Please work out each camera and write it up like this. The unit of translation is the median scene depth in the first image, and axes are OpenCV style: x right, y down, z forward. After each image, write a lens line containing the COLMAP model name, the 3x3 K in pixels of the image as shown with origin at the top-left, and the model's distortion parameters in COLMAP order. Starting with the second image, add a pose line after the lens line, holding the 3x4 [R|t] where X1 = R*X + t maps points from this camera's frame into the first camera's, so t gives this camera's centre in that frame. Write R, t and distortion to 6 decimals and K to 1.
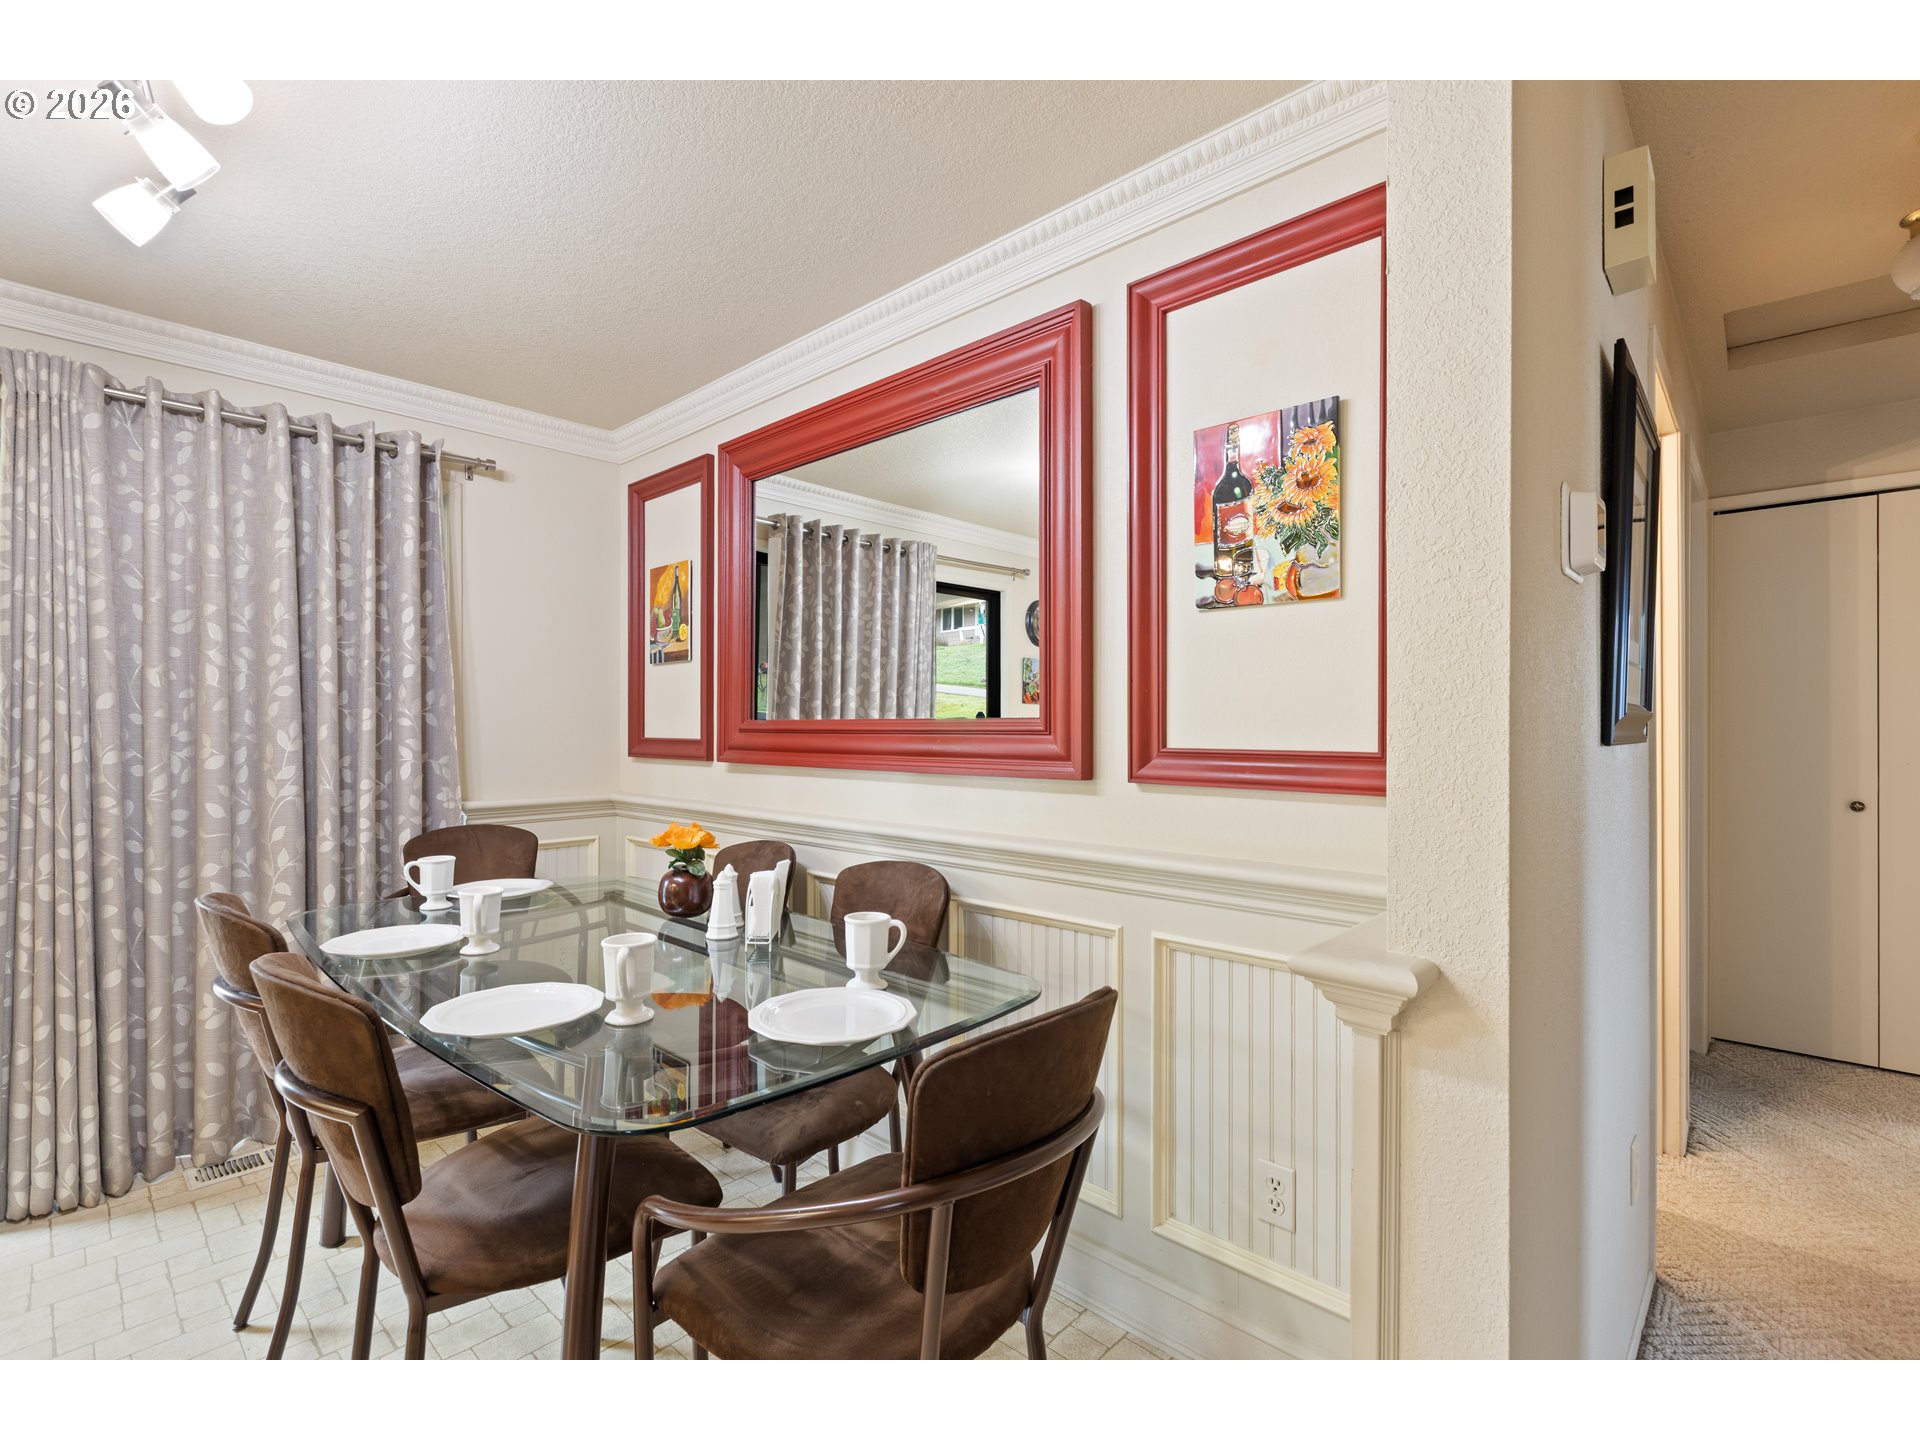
lens RADIAL K [[869.9, 0, 956.6], [0, 869.9, 724.0], [0, 0, 1]] dist [0.002784, 0.000575]
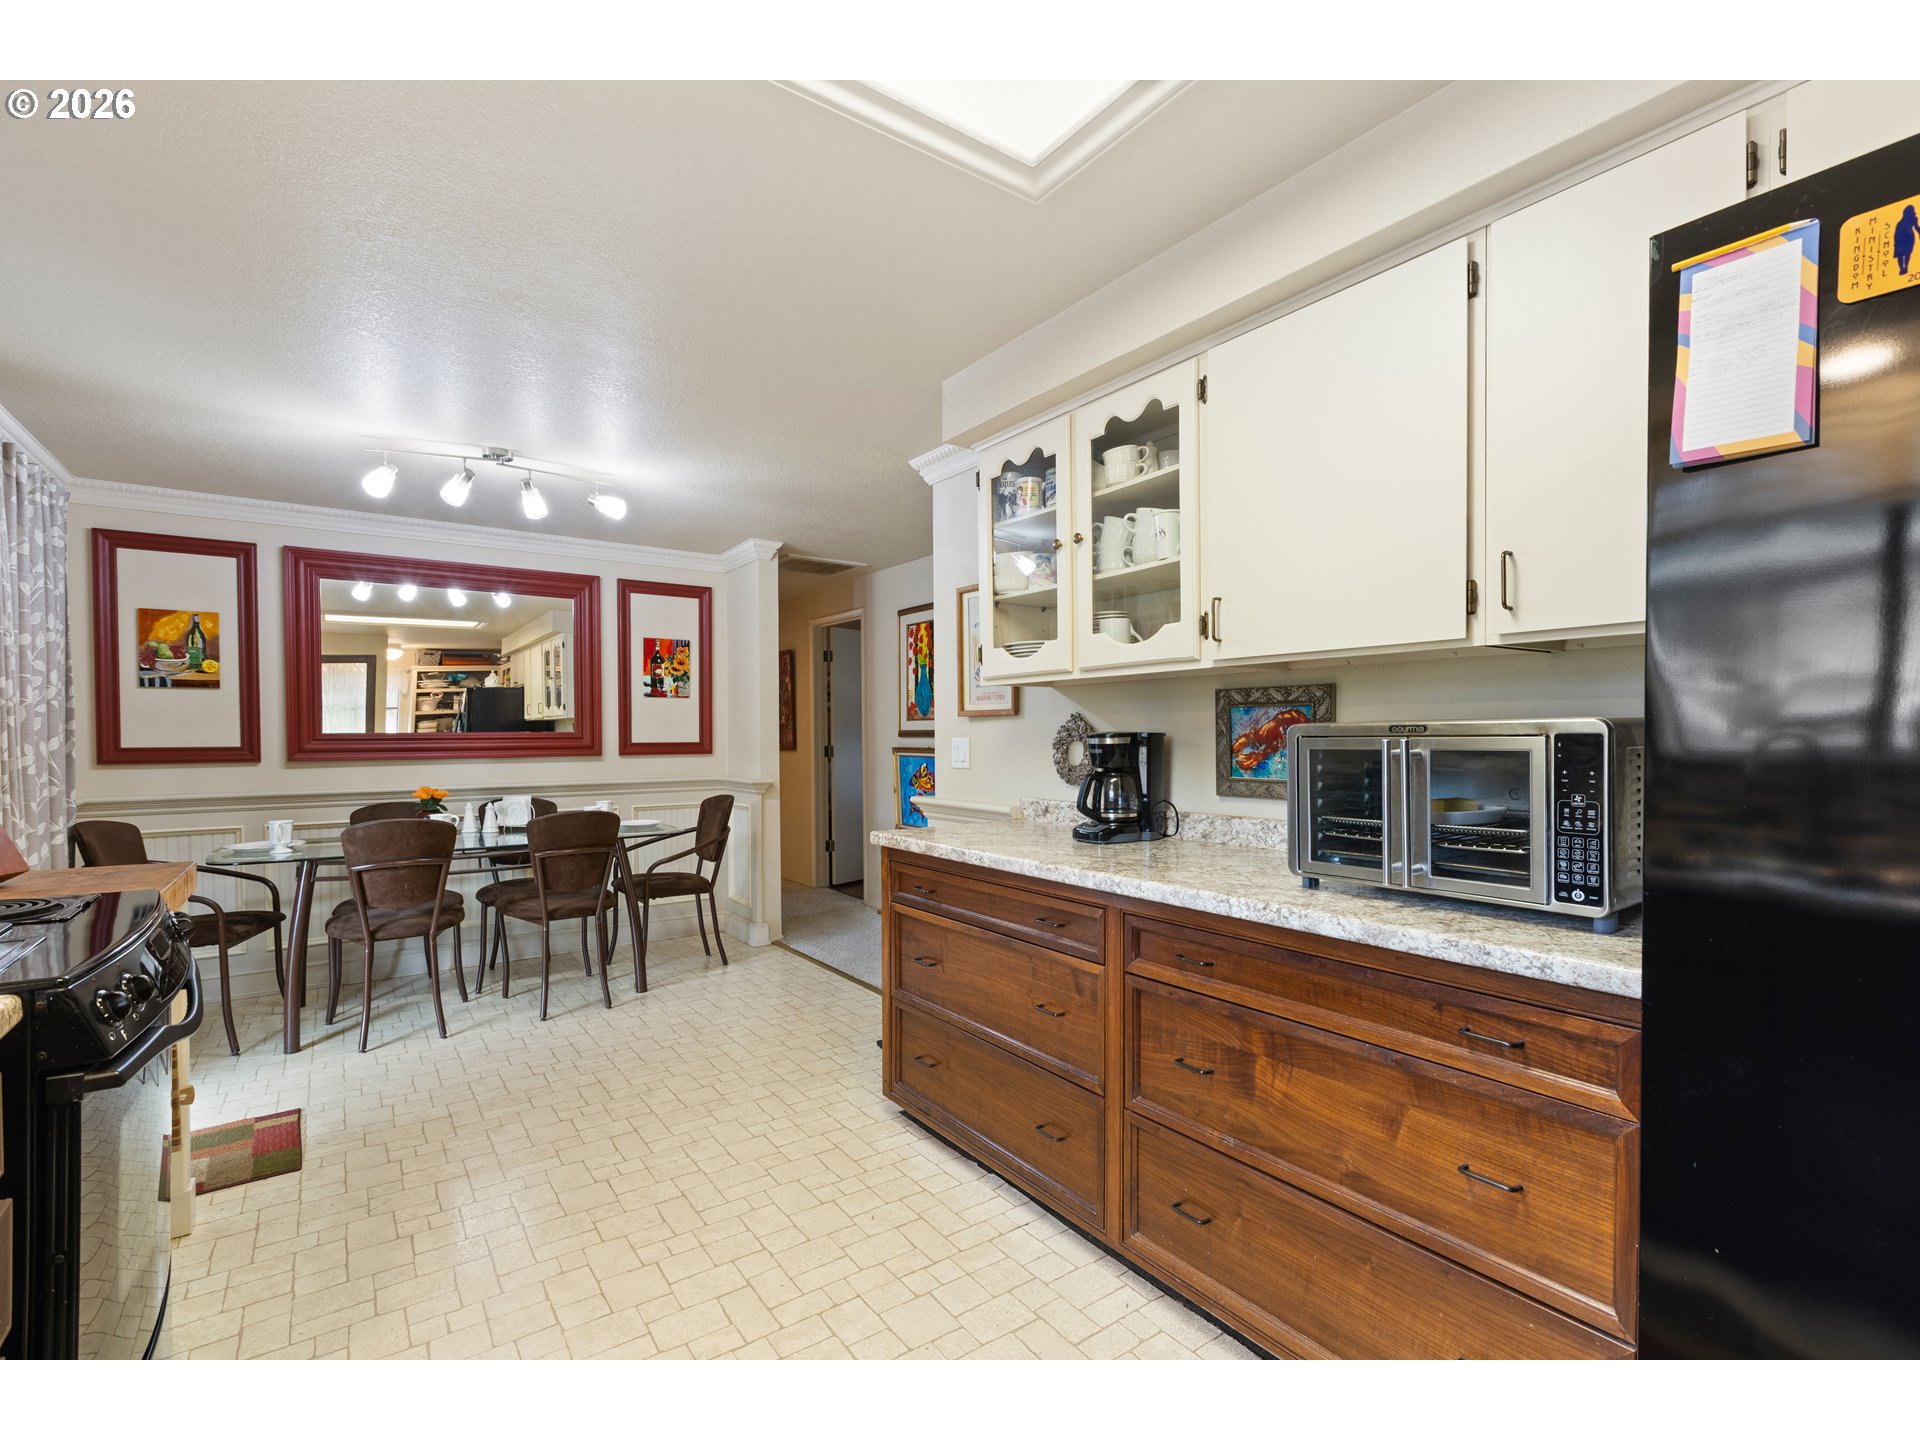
lens RADIAL K [[869.9, 0, 958.6], [0, 869.9, 730.3], [0, 0, 1]] dist [0.002784, 0.000575]
pose [[0.185080, -0.000146, 0.982723, -2.446107], [0.002195, 0.999998, -0.000265, -0.011812], [-0.982721, 0.002206, 0.185080, -0.615611]]
